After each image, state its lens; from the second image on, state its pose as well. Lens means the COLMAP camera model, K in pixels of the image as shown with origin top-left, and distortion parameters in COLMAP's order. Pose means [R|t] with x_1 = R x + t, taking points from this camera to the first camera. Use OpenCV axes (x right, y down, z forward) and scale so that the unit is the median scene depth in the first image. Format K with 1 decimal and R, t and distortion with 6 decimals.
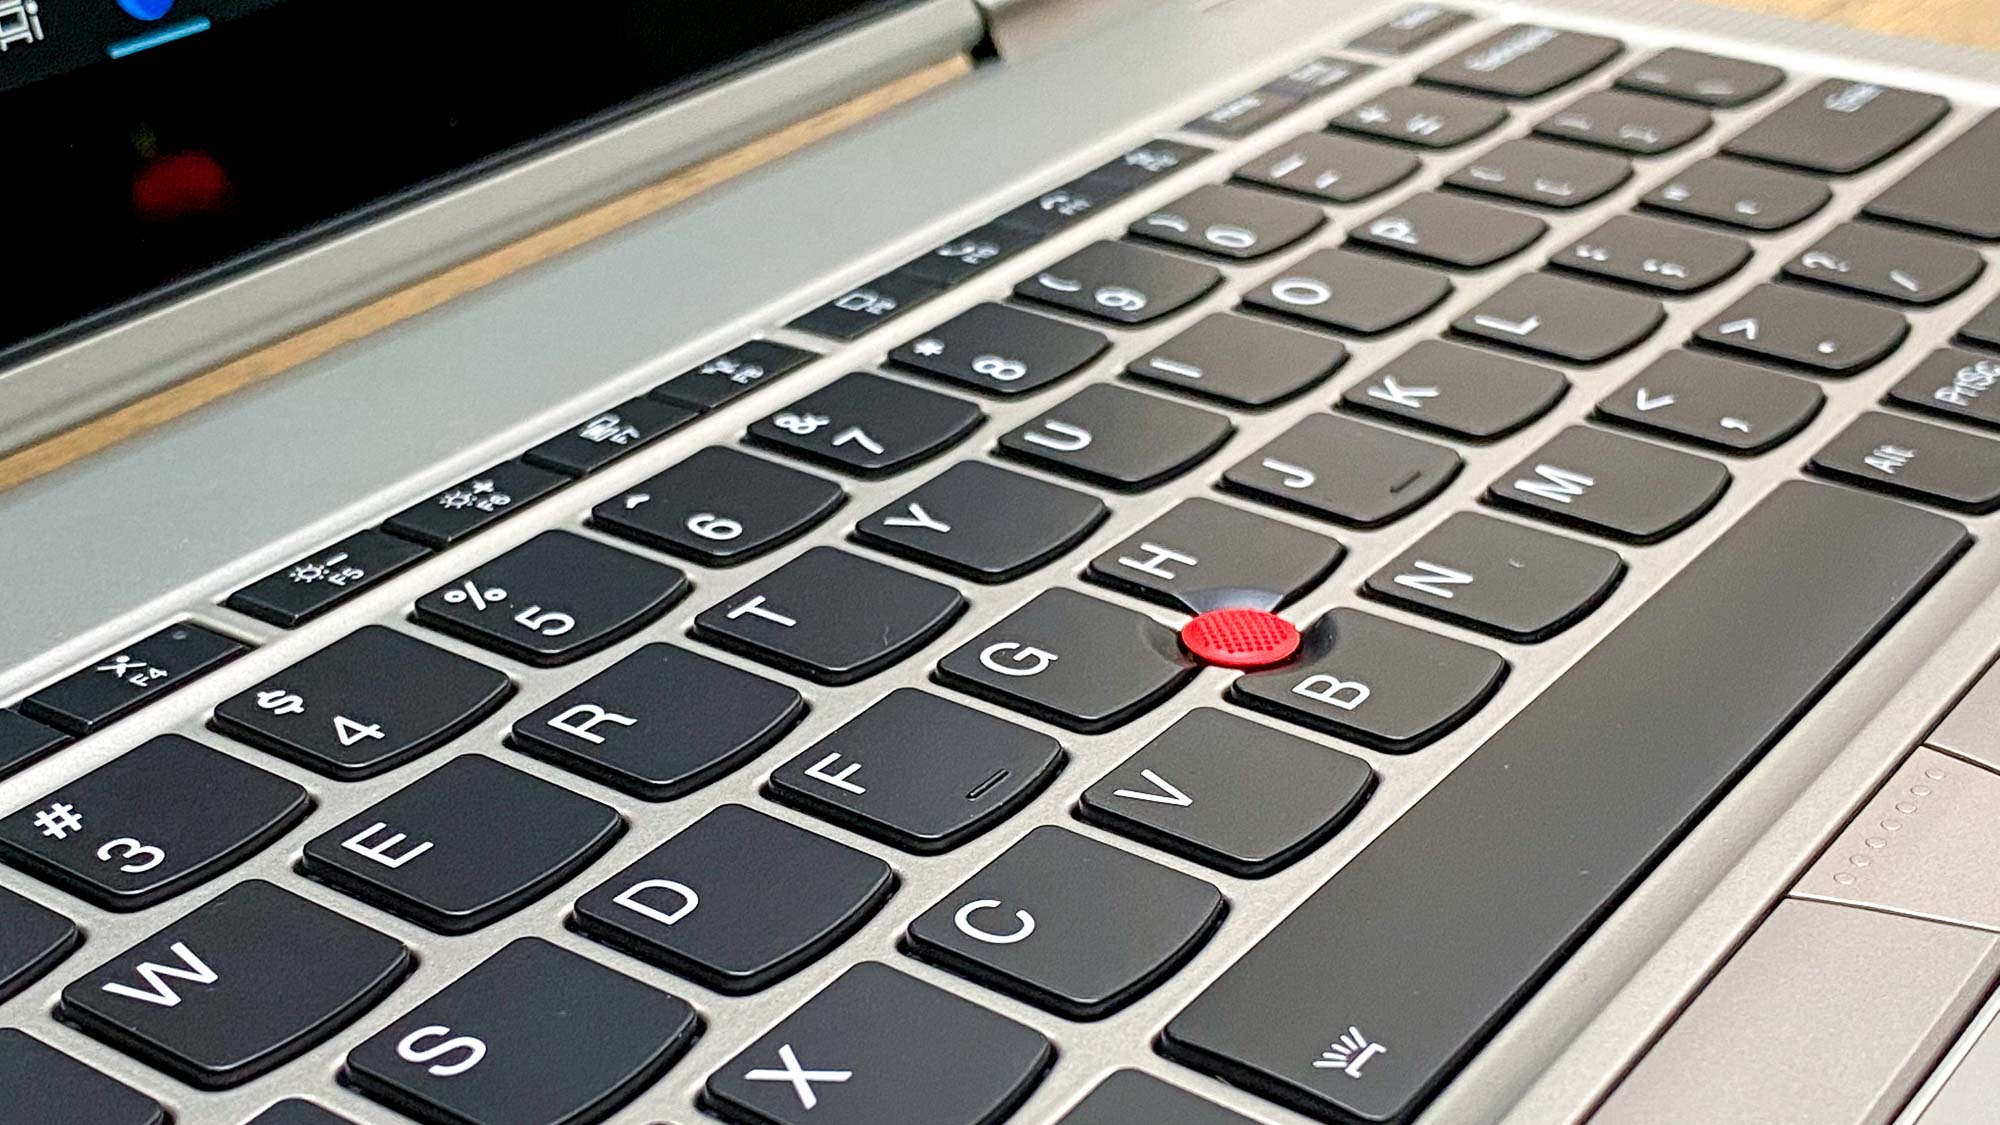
lens RADIAL K [[3082.4, 0, 1000.0], [0, 3082.4, 562.5], [0, 0, 1]] dist [0.120983, -0.026348]
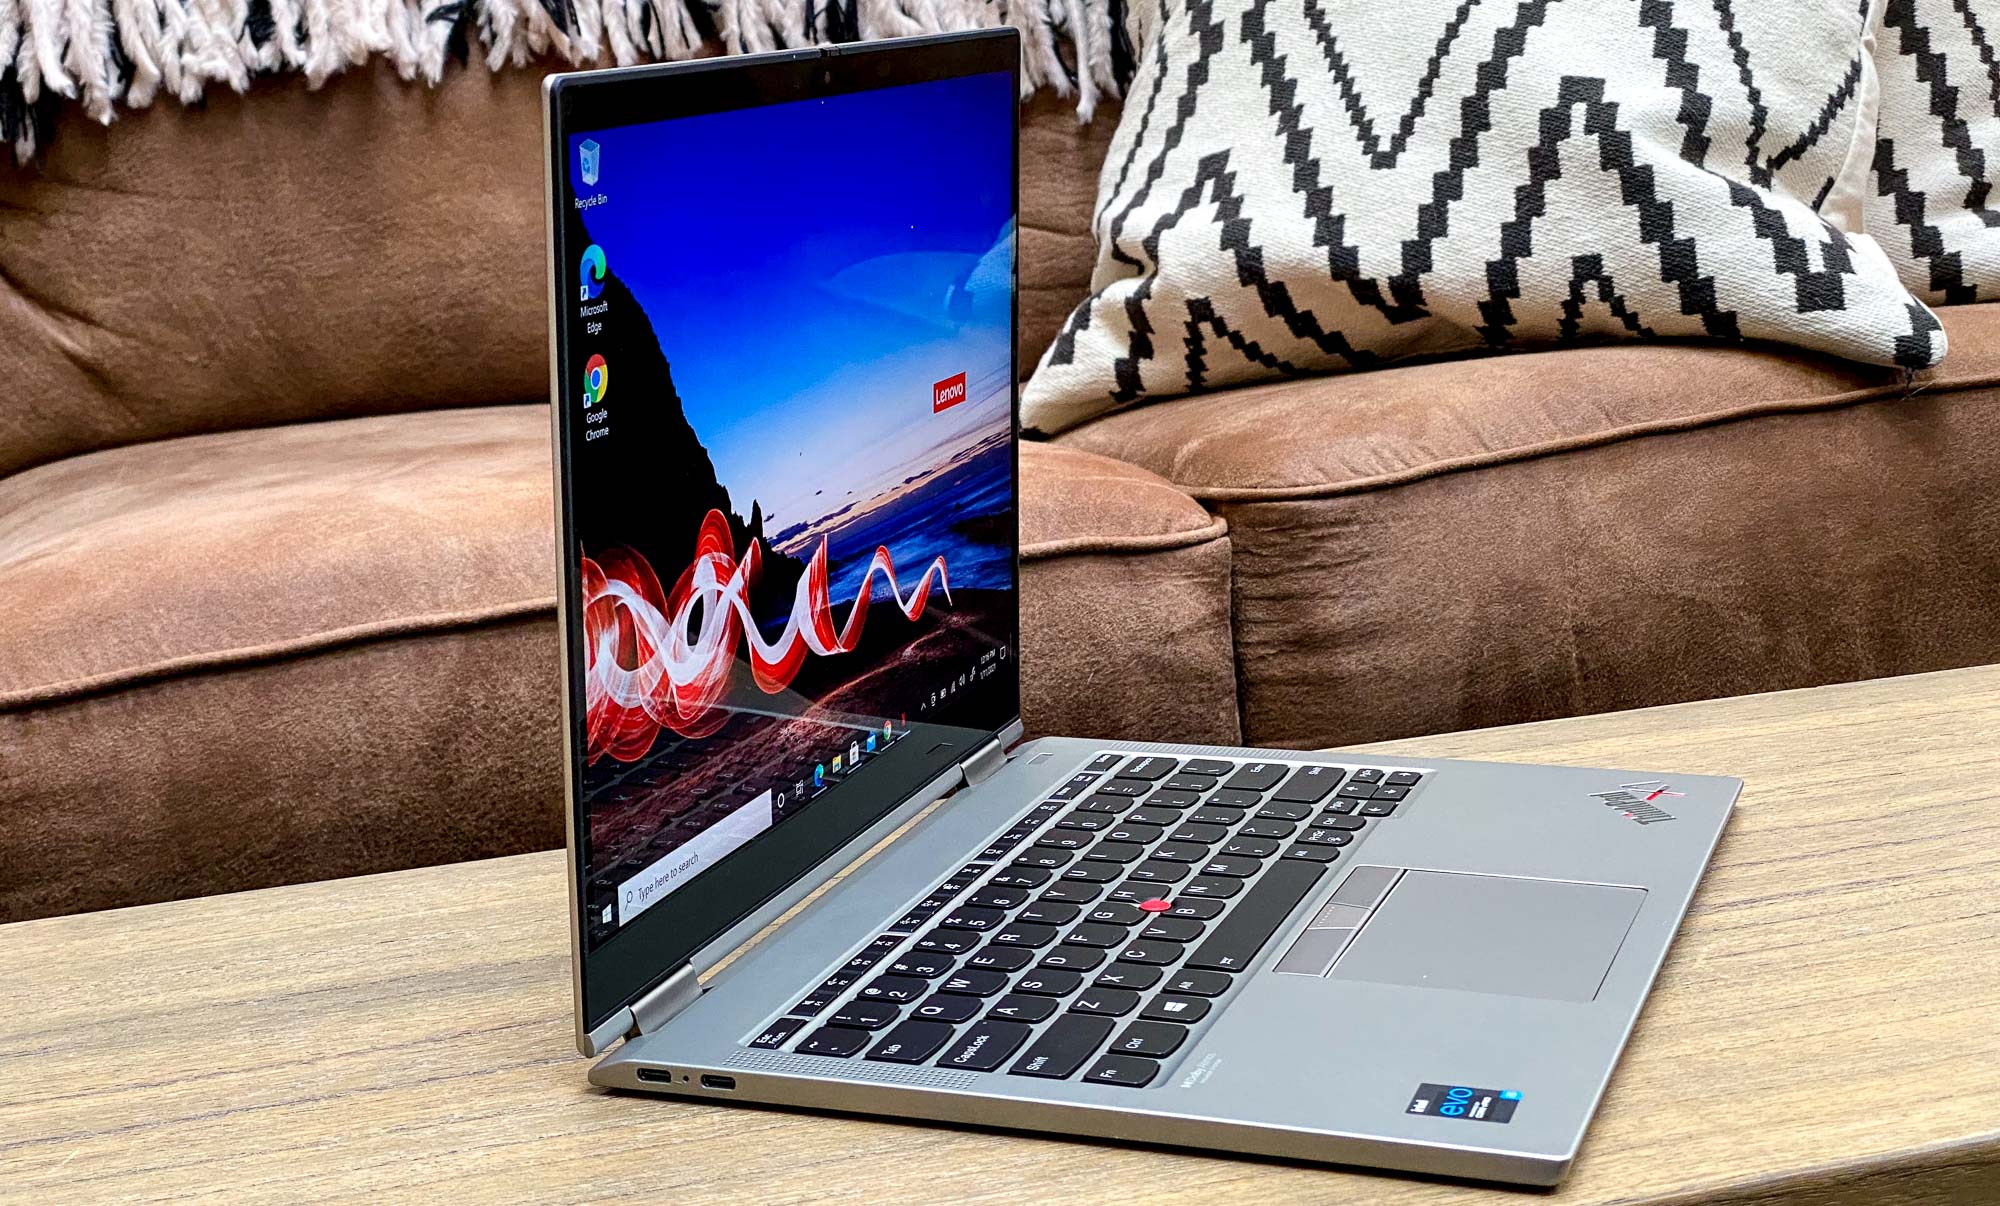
lens RADIAL K [[3010.0, 0, 1000.0], [0, 3010.0, 603.0], [0, 0, 1]] dist [0.008137, 0.001516]
pose [[0.964889, -0.082377, 0.249407, -0.791831], [0.142921, 0.961332, -0.235404, 0.403993], [-0.220371, 0.262784, 0.939352, -2.012070]]
